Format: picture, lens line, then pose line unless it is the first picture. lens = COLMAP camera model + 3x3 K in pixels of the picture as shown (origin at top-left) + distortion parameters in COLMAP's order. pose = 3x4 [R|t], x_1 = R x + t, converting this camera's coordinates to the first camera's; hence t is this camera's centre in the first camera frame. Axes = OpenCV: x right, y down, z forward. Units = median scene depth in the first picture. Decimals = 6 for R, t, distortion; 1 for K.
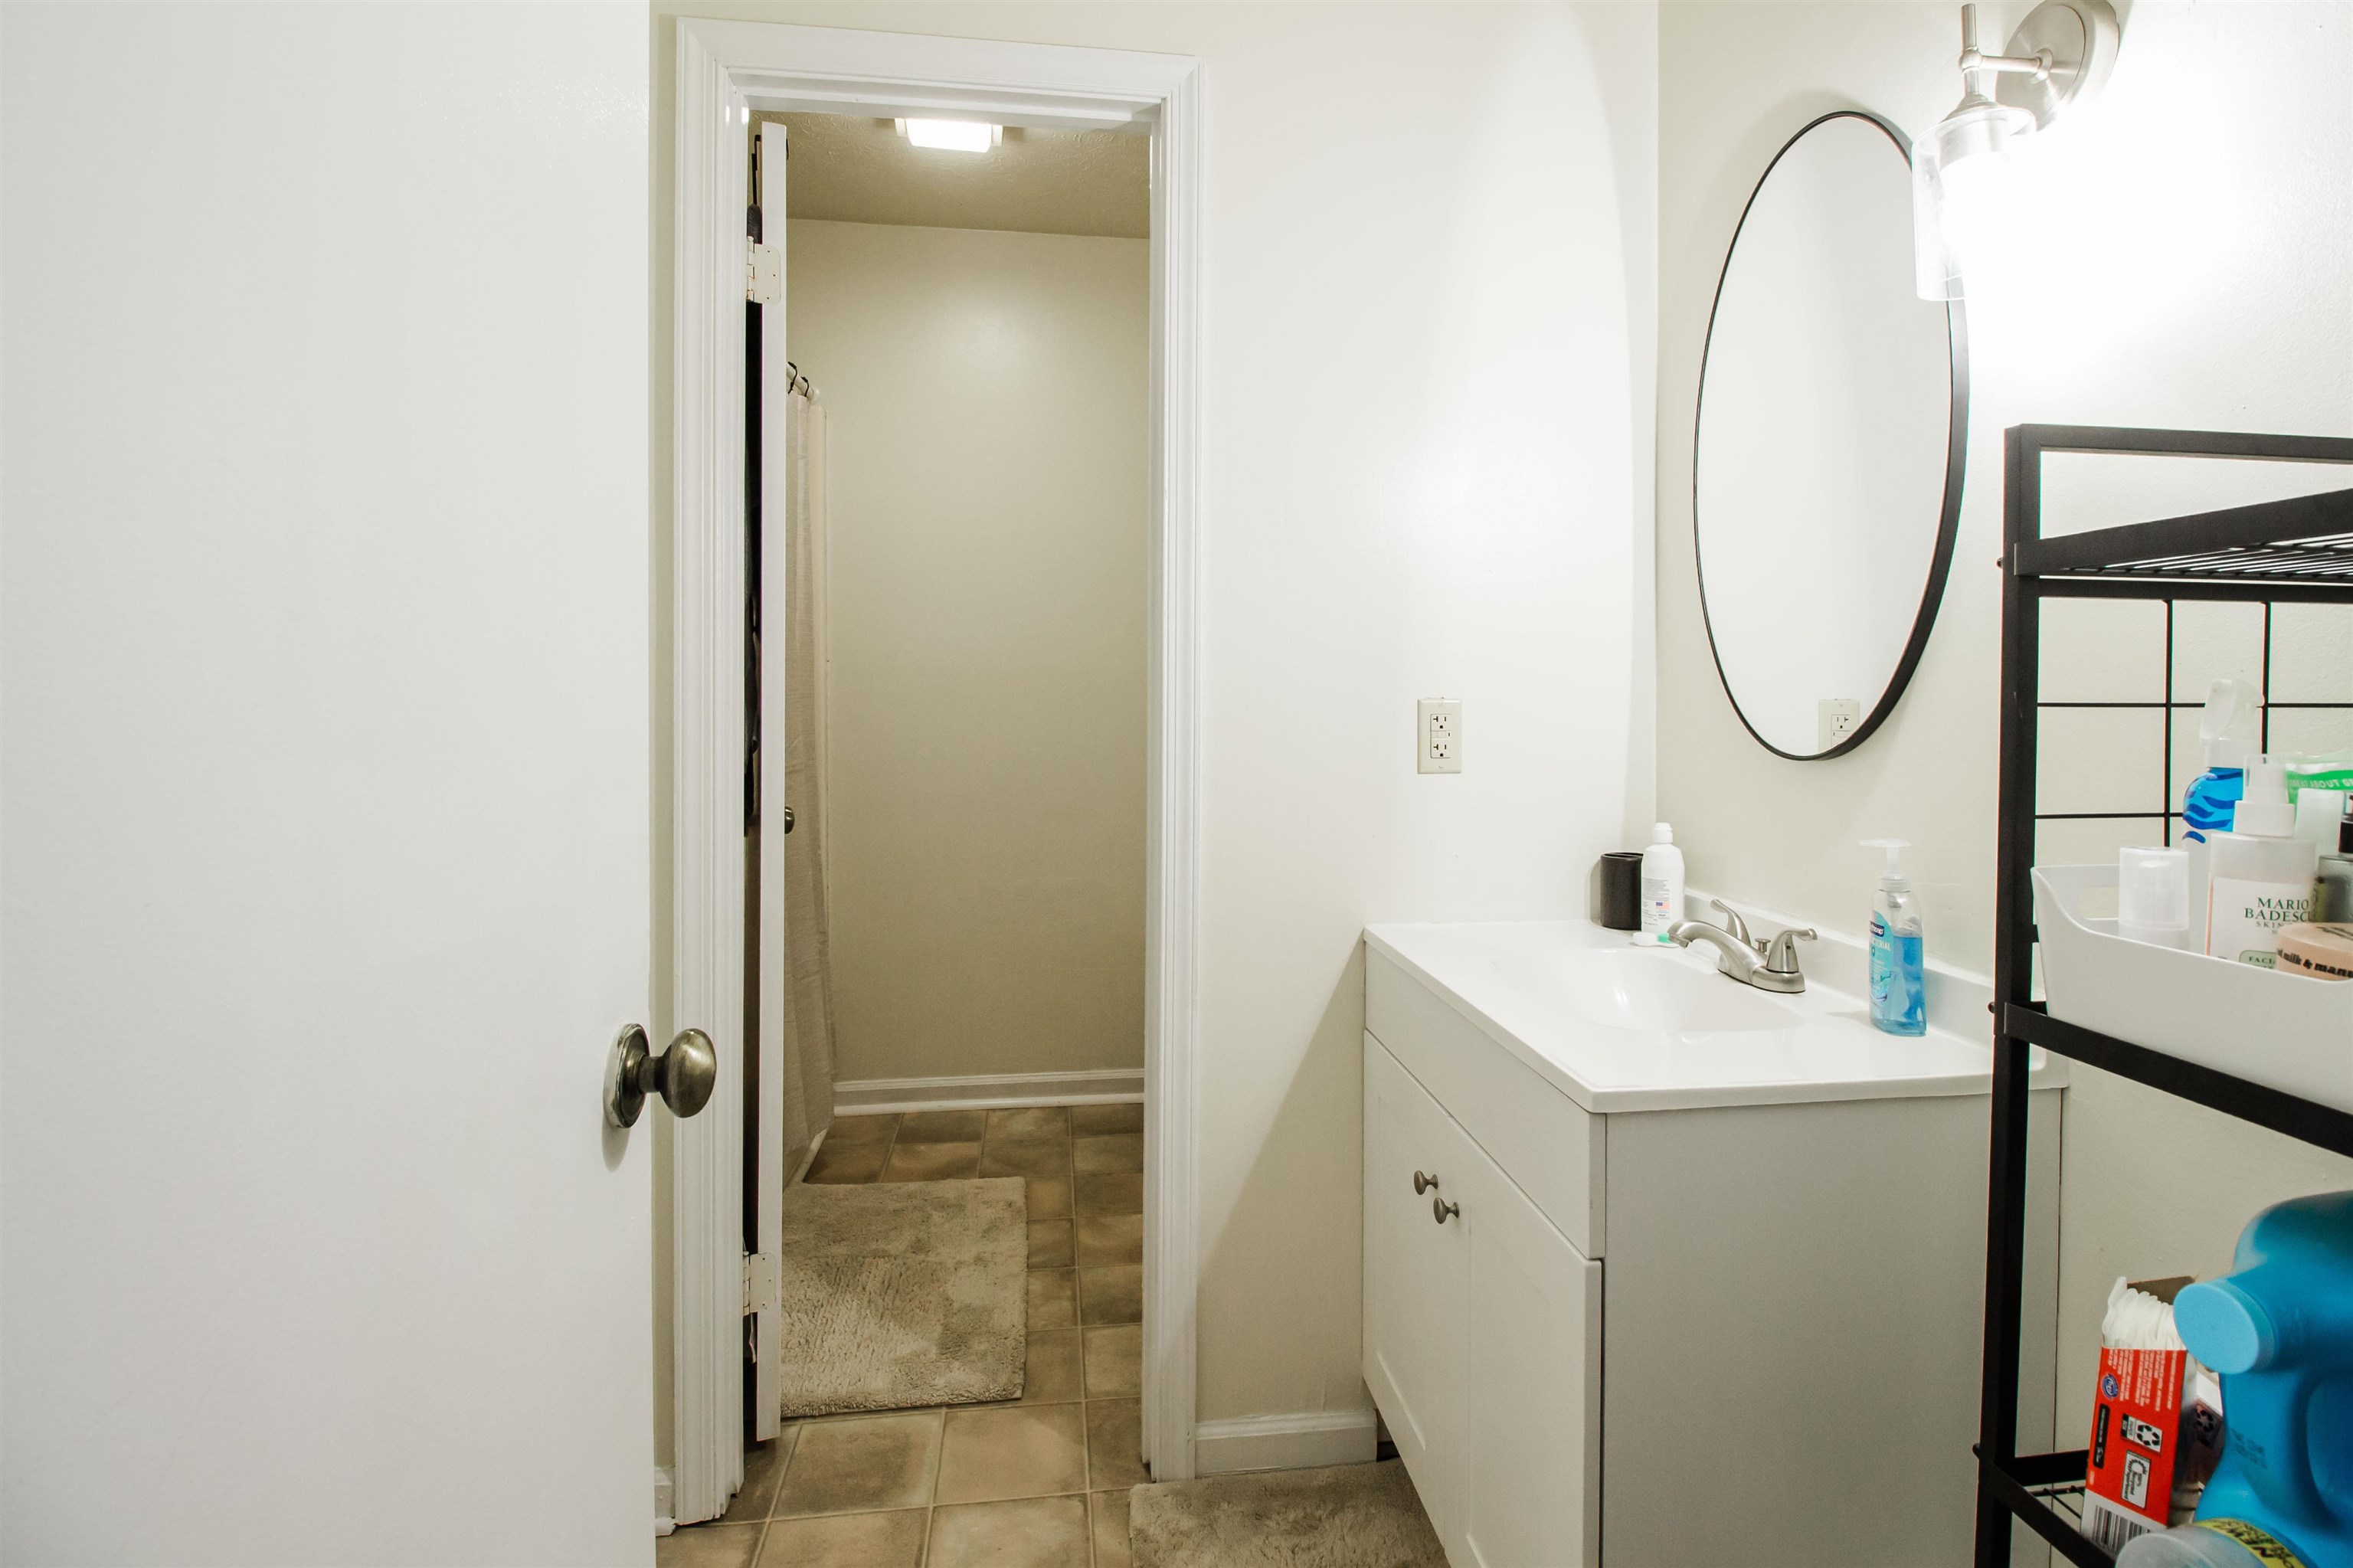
lens RADIAL K [[1151.6, 0, 1216.5], [0, 1151.6, 714.1], [0, 0, 1]] dist [-0.005238, -0.001482]
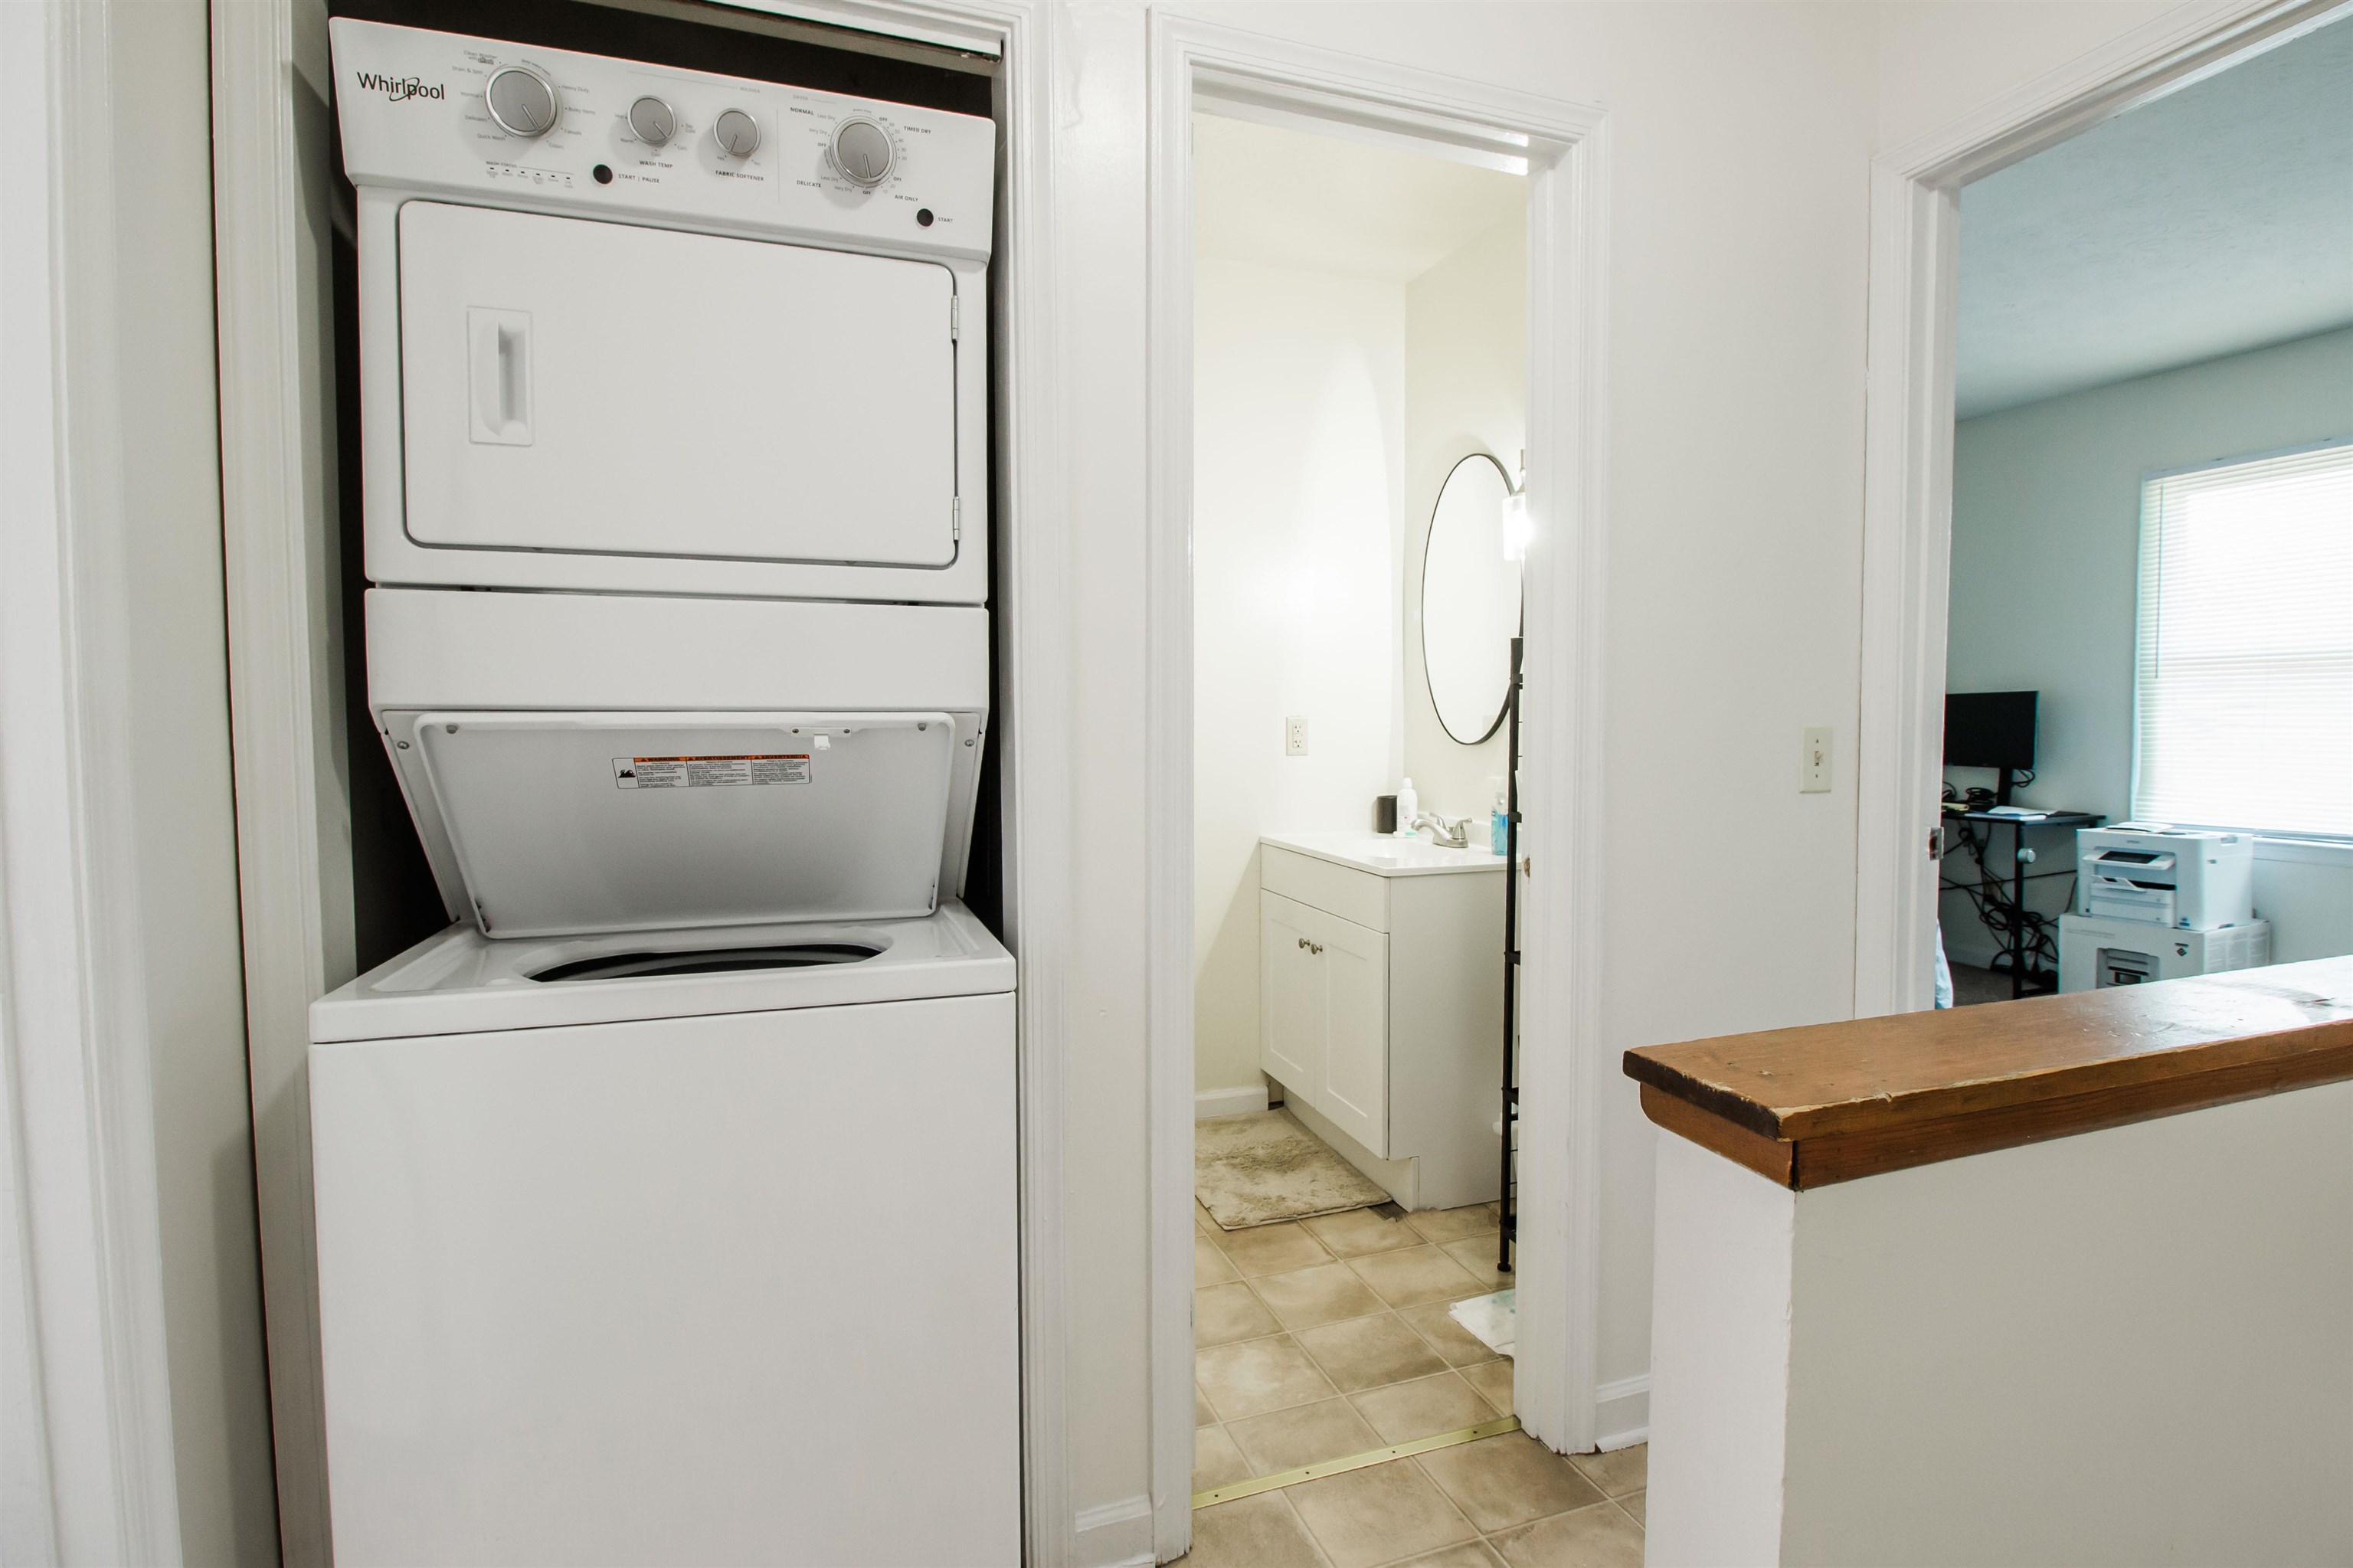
lens RADIAL K [[1151.6, 0, 1231.6], [0, 1151.6, 753.8], [0, 0, 1]] dist [-0.005238, -0.001482]
pose [[0.973852, -0.007813, 0.227050, -0.386003], [0.002388, 0.999705, 0.024156, 0.002333], [-0.227172, -0.022982, 0.973583, -0.932474]]
